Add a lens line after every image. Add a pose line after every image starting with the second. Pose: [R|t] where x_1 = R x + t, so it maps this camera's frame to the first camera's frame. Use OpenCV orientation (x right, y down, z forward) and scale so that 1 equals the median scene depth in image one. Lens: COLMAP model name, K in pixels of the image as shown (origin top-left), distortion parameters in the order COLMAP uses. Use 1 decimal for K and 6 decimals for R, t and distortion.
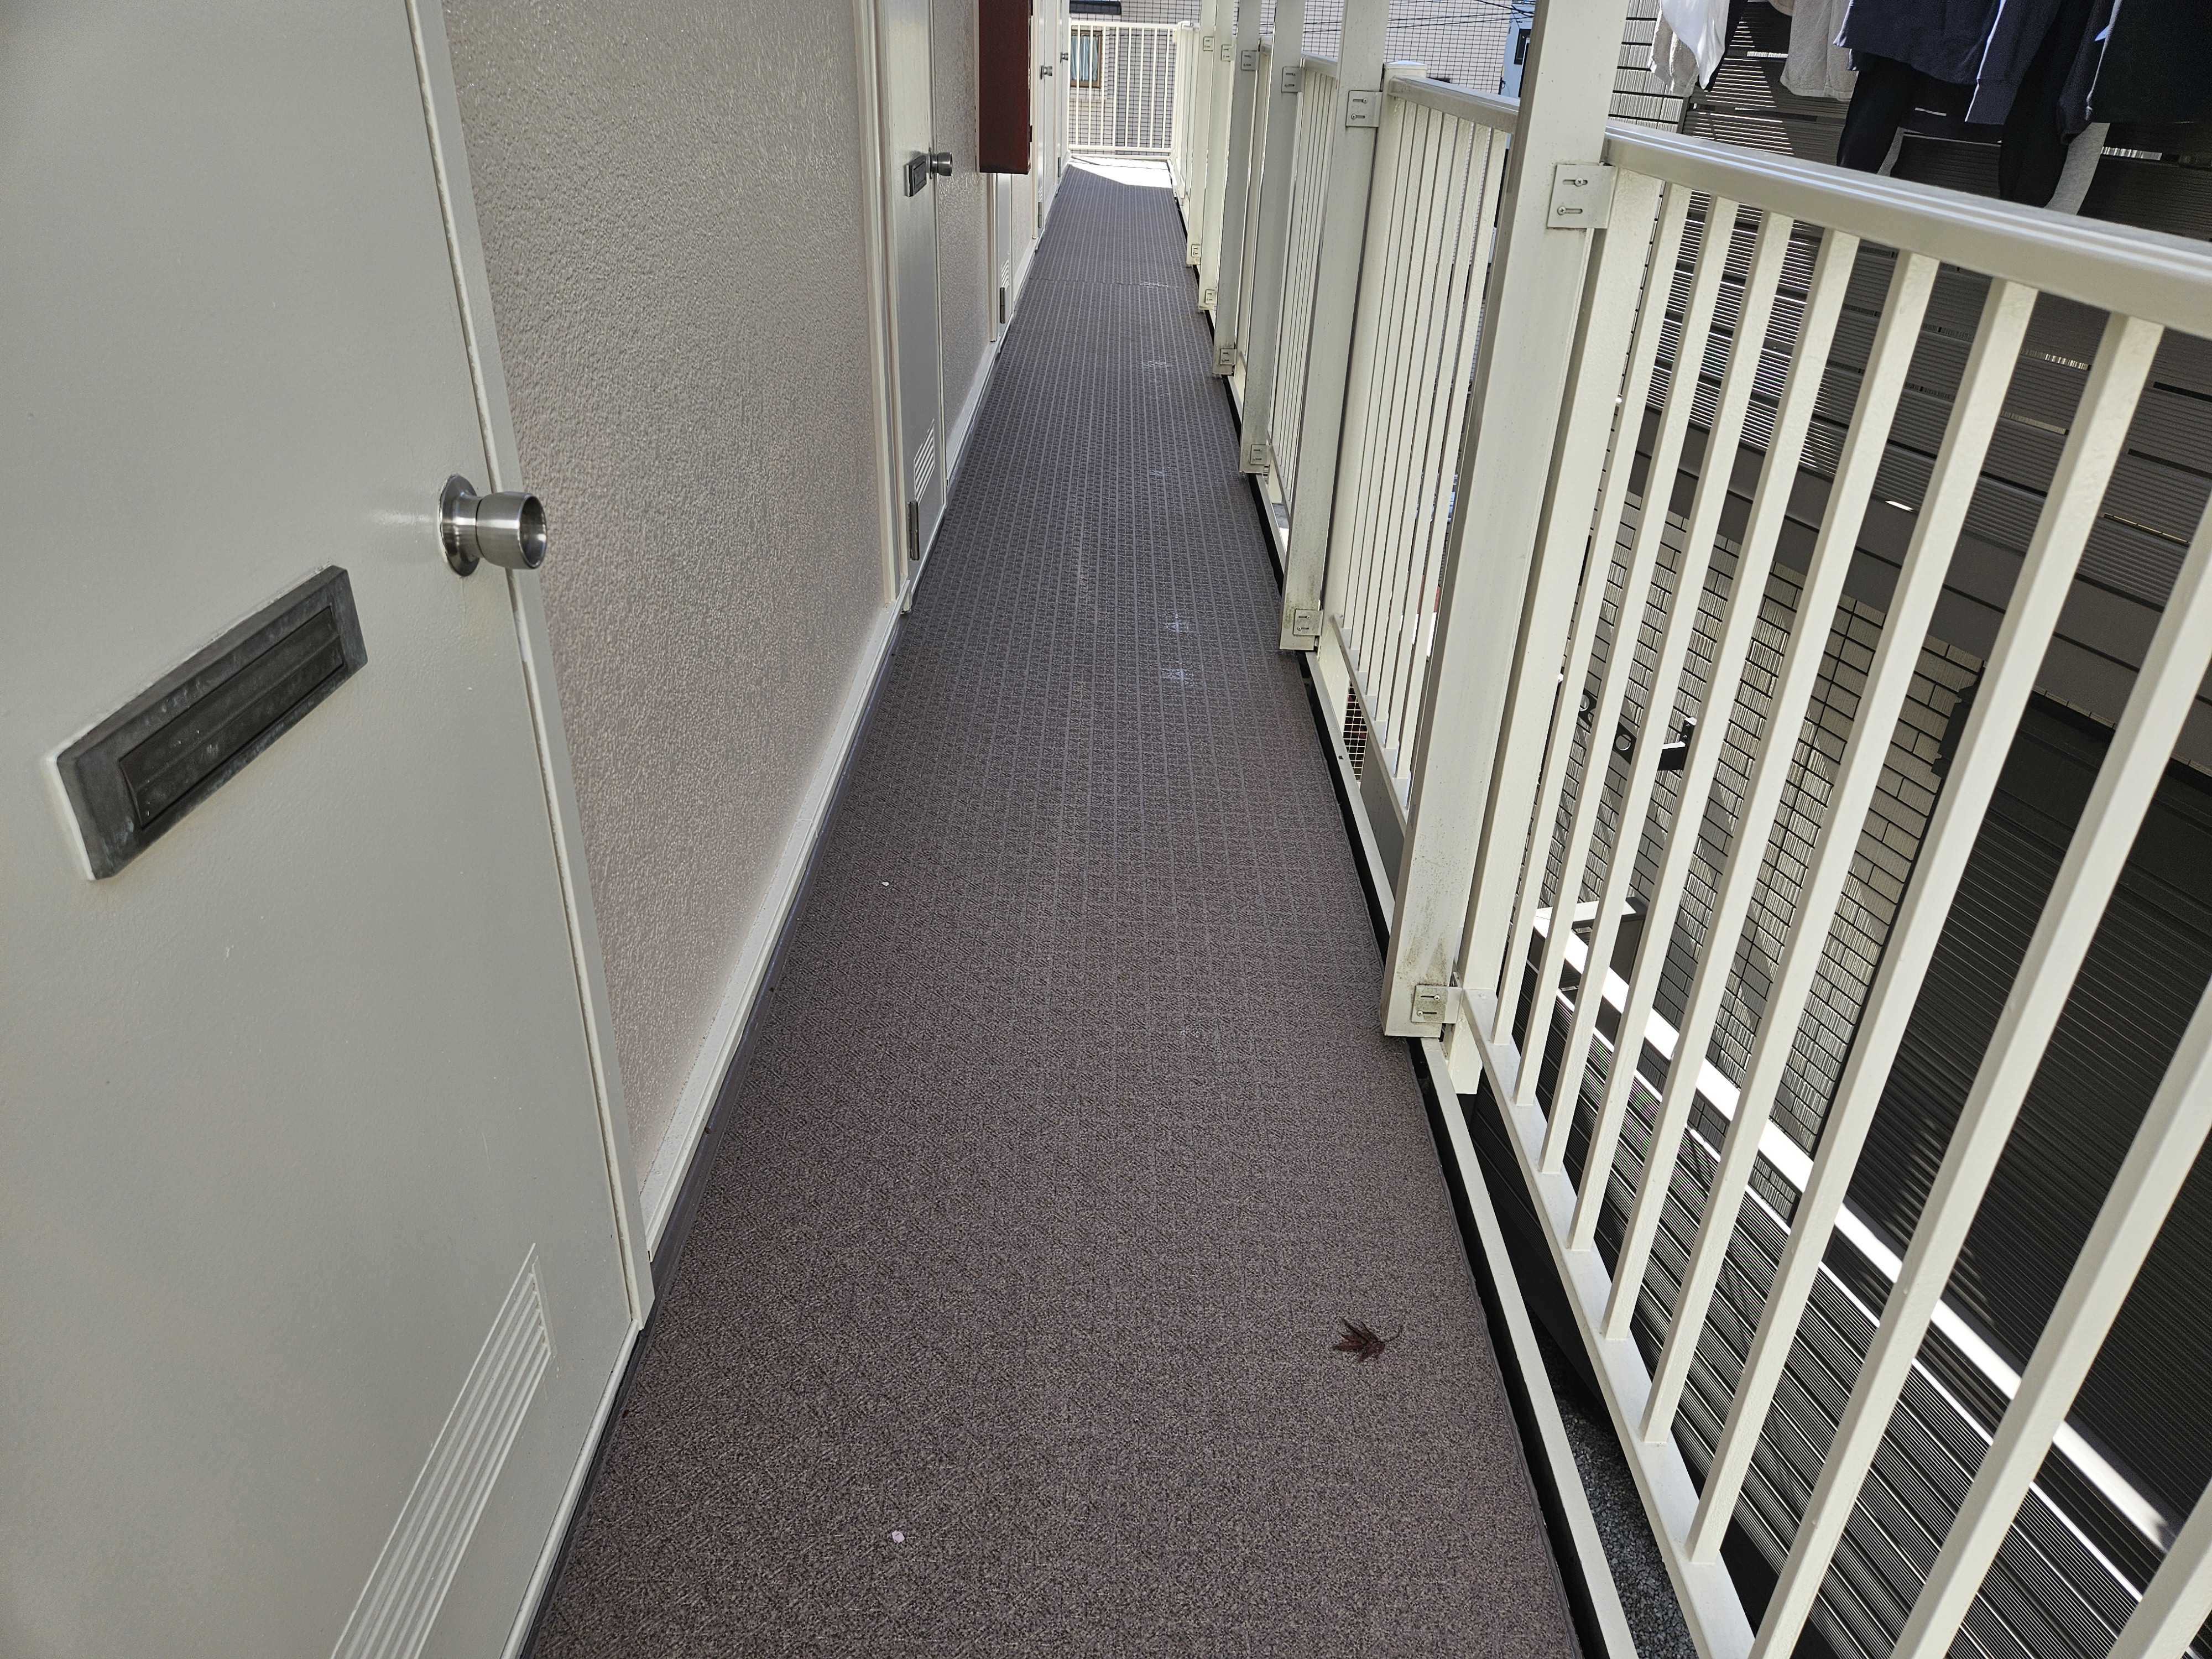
lens RADIAL K [[1465.5, 0, 1106.0], [0, 1465.5, 829.5], [0, 0, 1]] dist [0.047658, 0.002138]
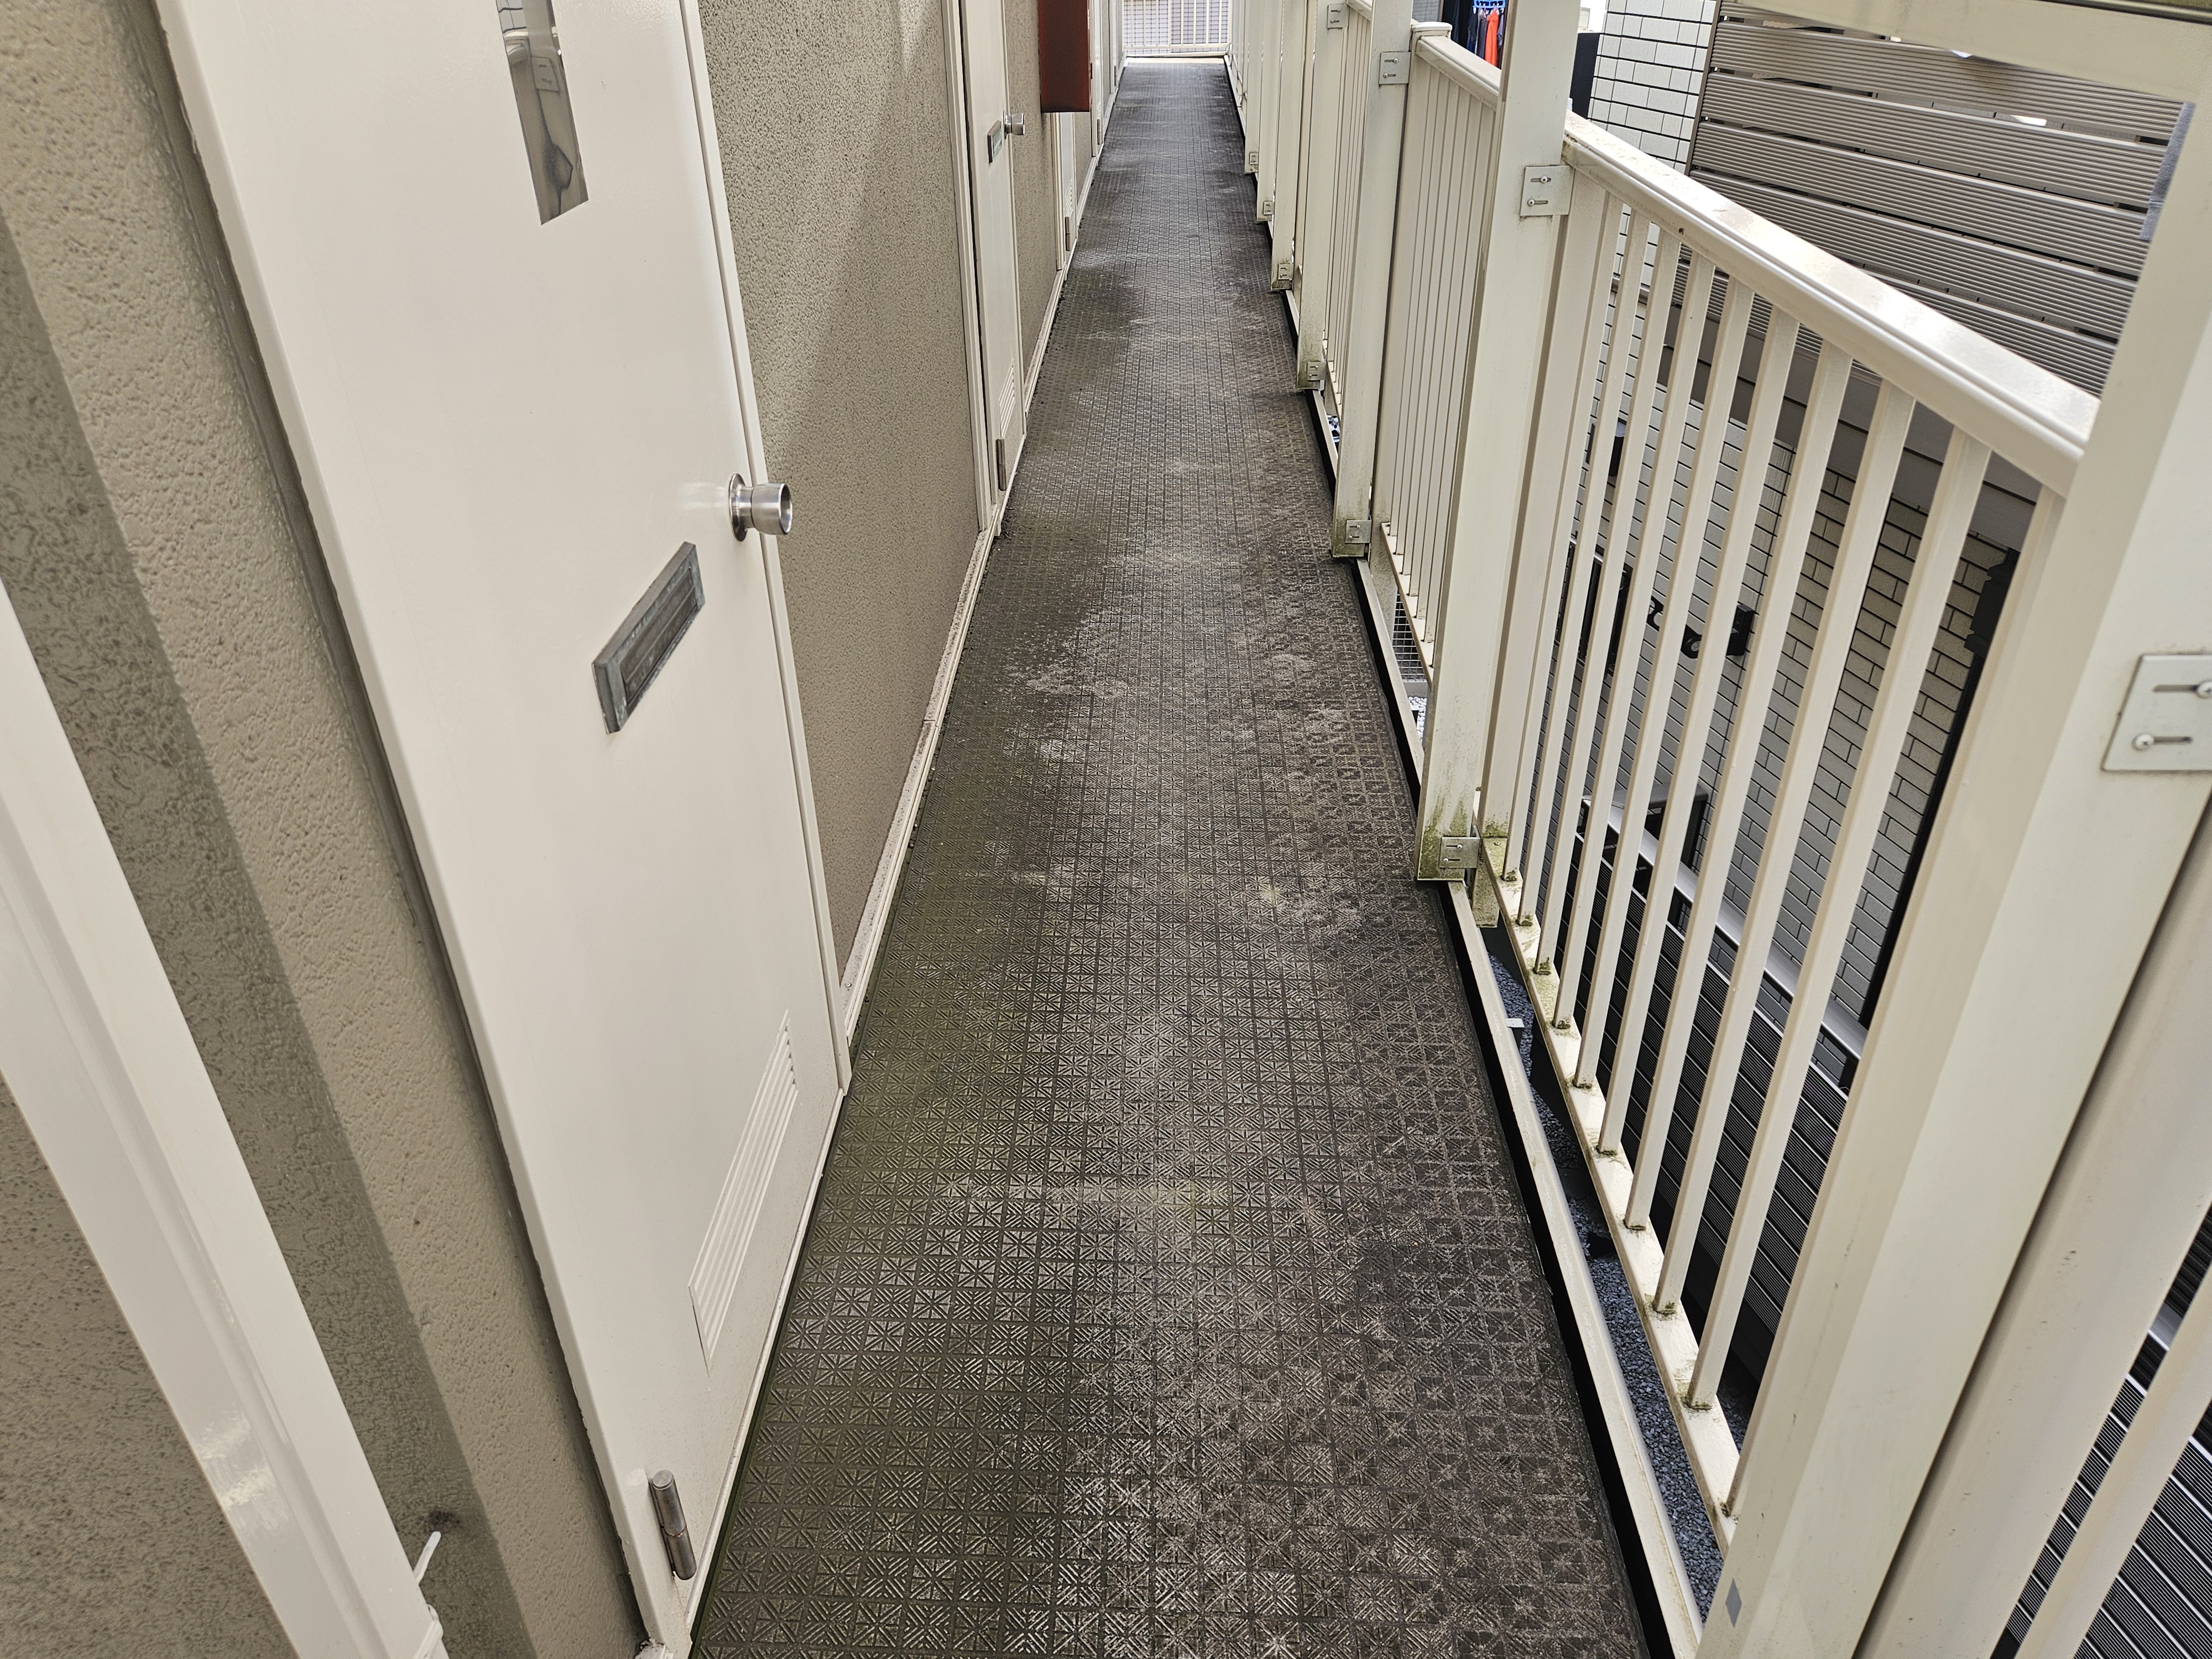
lens RADIAL K [[1465.5, 0, 1106.0], [0, 1465.5, 829.5], [0, 0, 1]] dist [0.047658, 0.002138]
pose [[0.998194, -0.029290, -0.052444, -0.001437], [0.032387, 0.997719, 0.059222, 0.014210], [0.050590, -0.060813, 0.996866, -0.163631]]
